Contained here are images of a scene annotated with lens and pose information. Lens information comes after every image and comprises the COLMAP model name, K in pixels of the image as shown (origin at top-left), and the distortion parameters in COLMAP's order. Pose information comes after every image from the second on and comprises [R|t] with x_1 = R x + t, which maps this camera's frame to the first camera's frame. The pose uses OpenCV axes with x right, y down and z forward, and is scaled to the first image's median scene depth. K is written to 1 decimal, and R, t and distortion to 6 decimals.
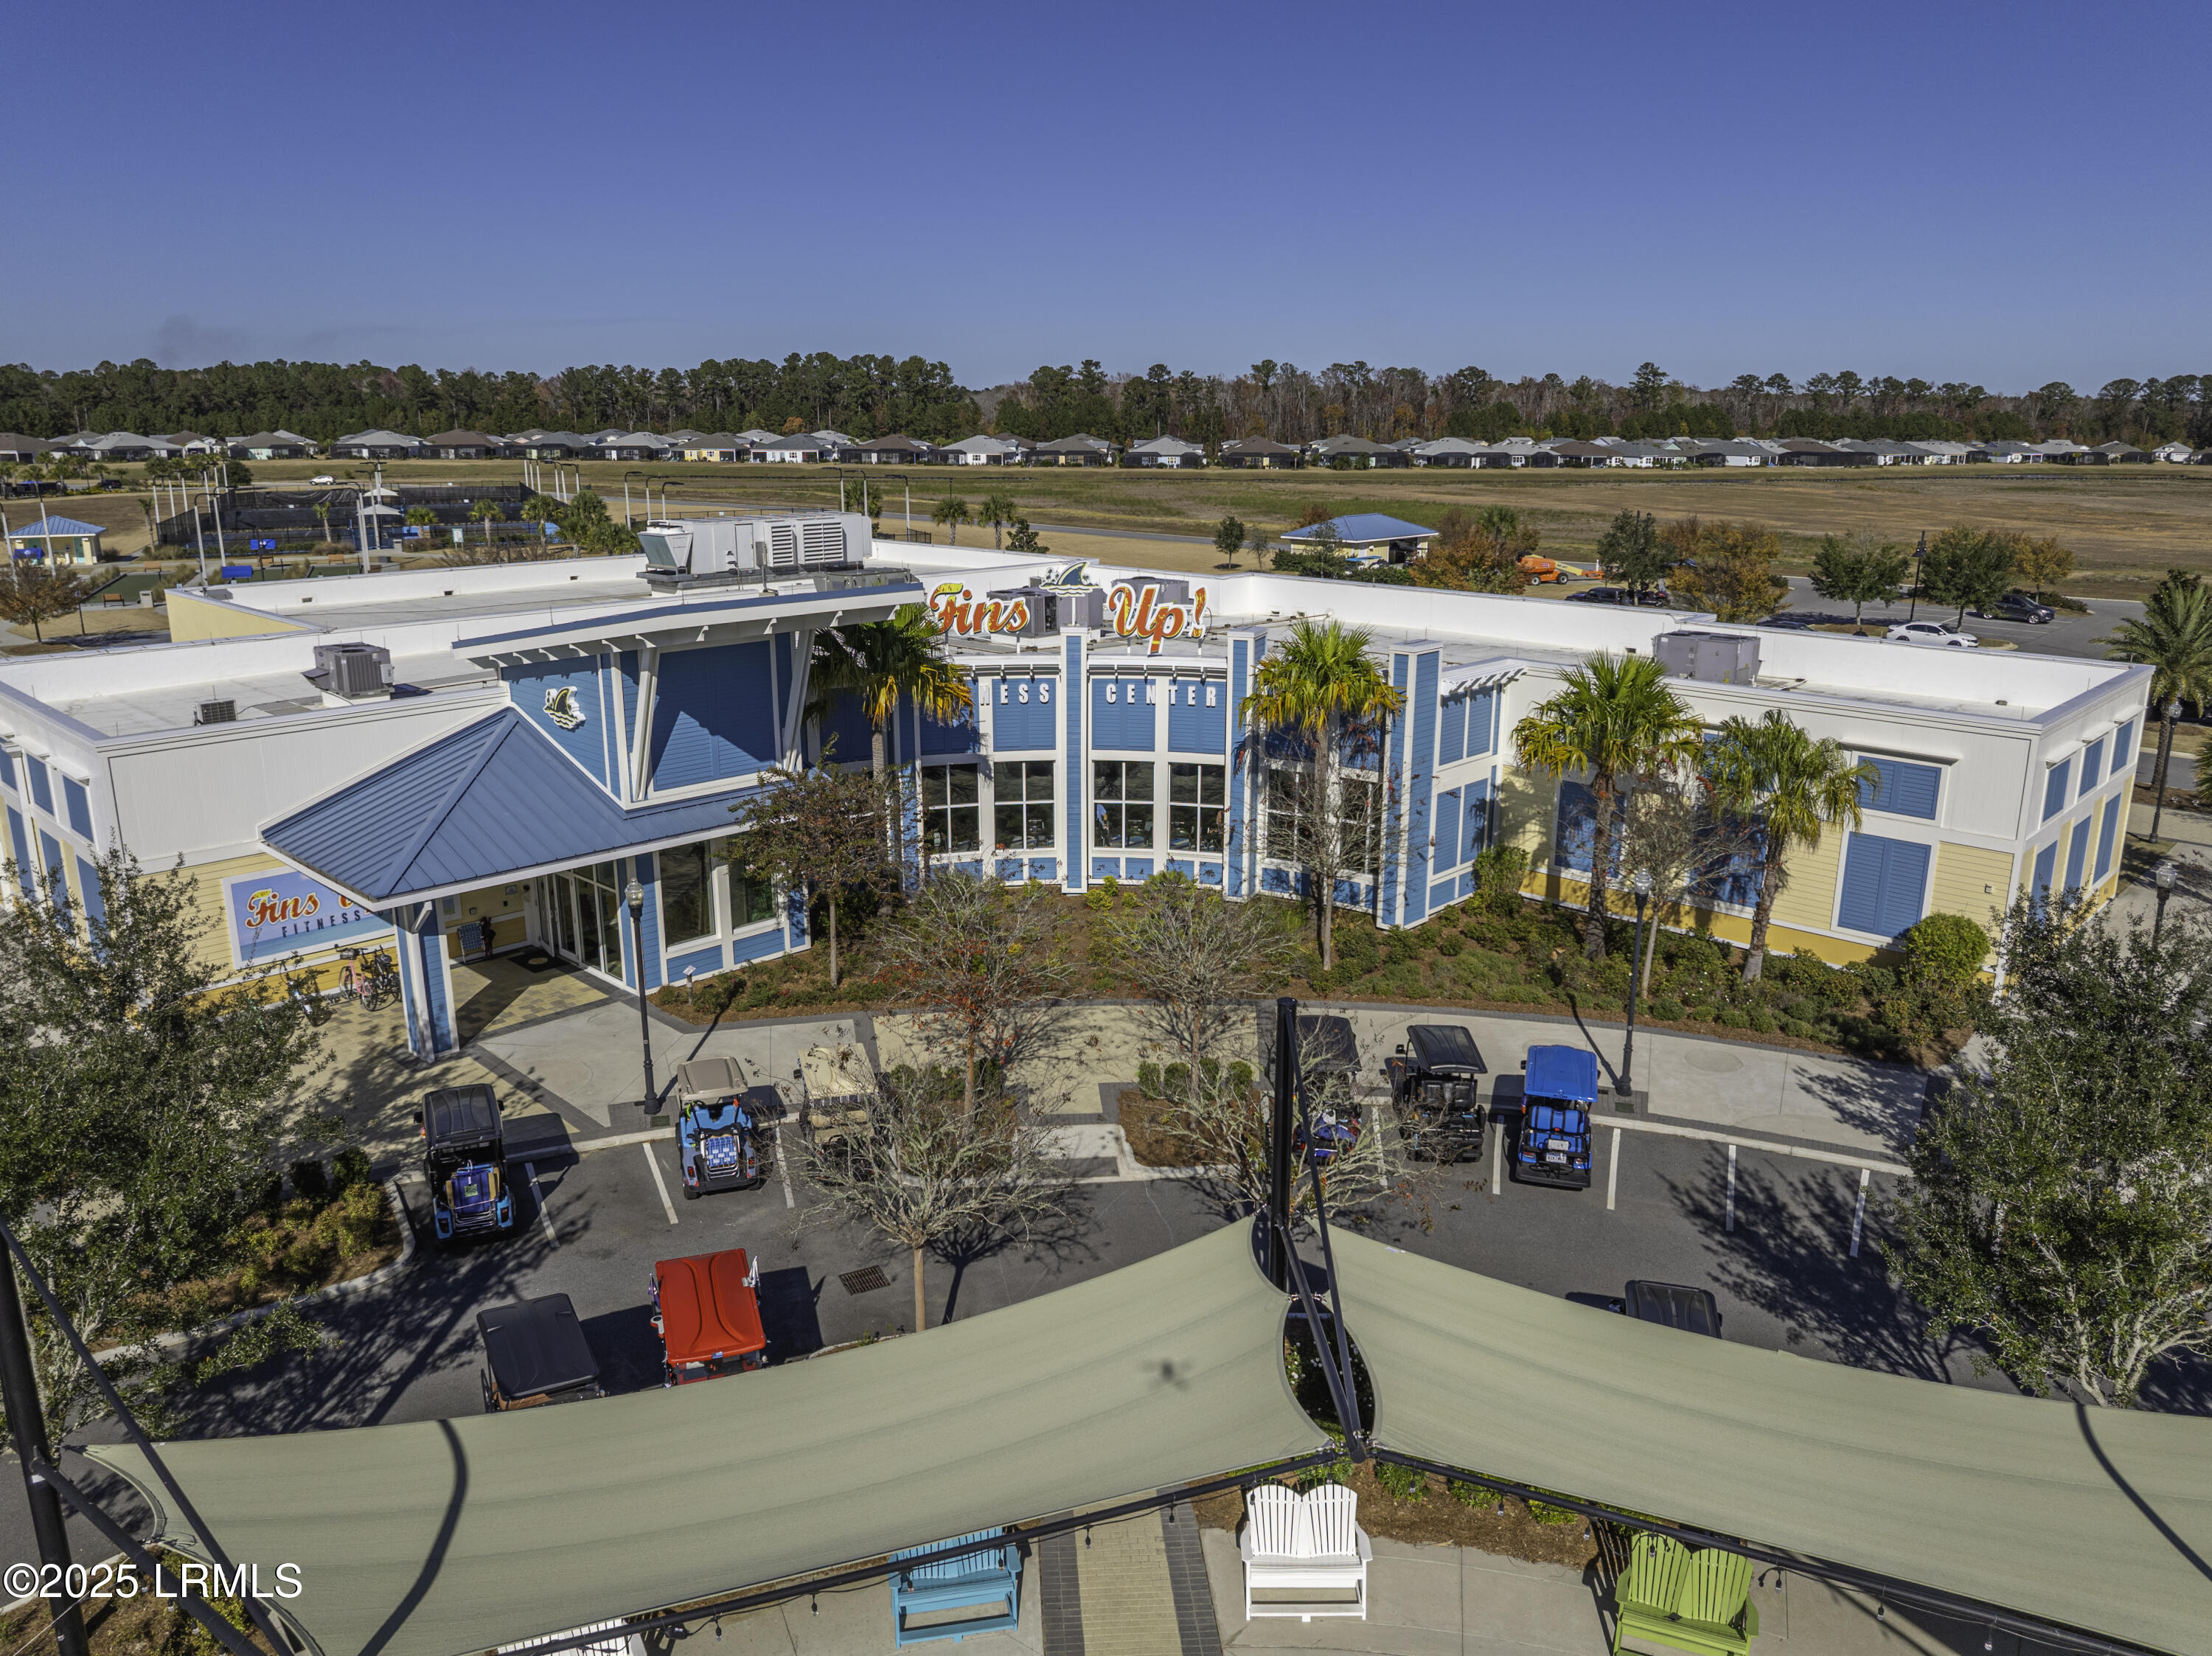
lens RADIAL K [[1541.0, 0, 1111.6], [0, 1541.0, 823.9], [0, 0, 1]] dist [-0.045121, 0.013735]
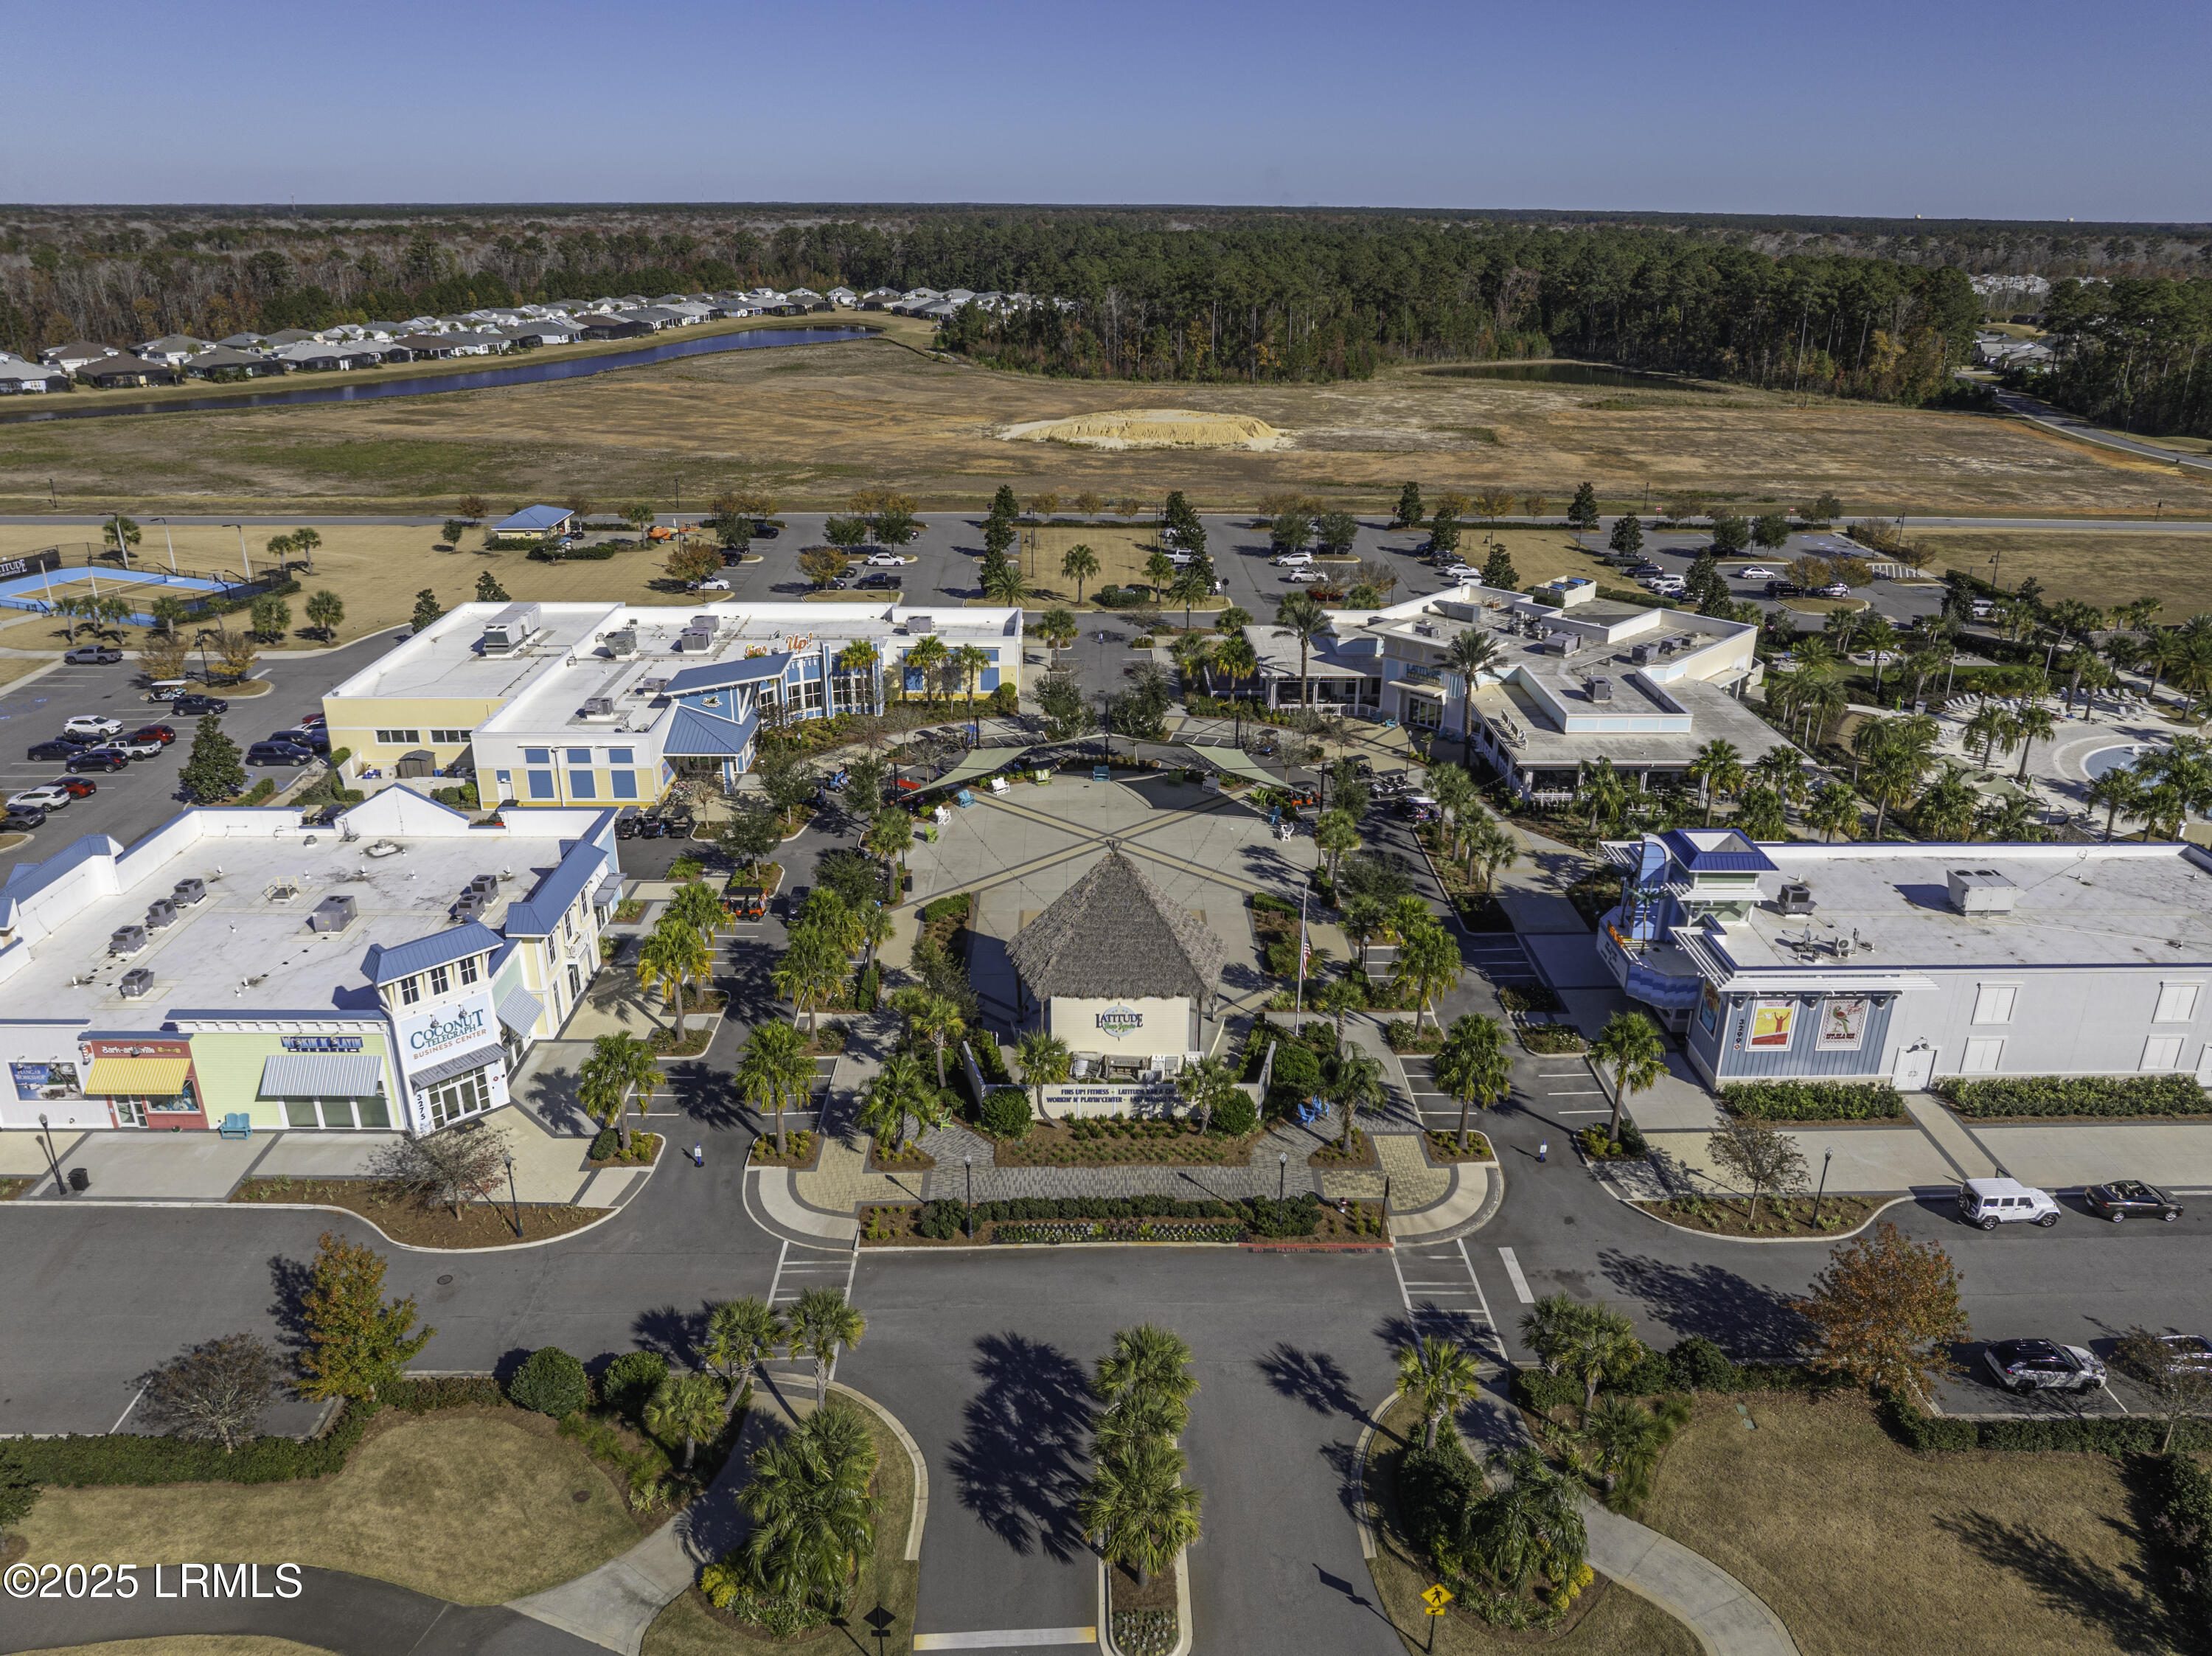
lens RADIAL K [[1541.0, 0, 1107.2], [0, 1541.0, 824.3], [0, 0, 1]] dist [-0.045121, 0.013735]
pose [[0.706994, -0.257734, 0.658584, -0.190498], [0.172408, 0.965945, 0.192938, -0.029491], [-0.685883, -0.022861, 0.727353, -0.203662]]
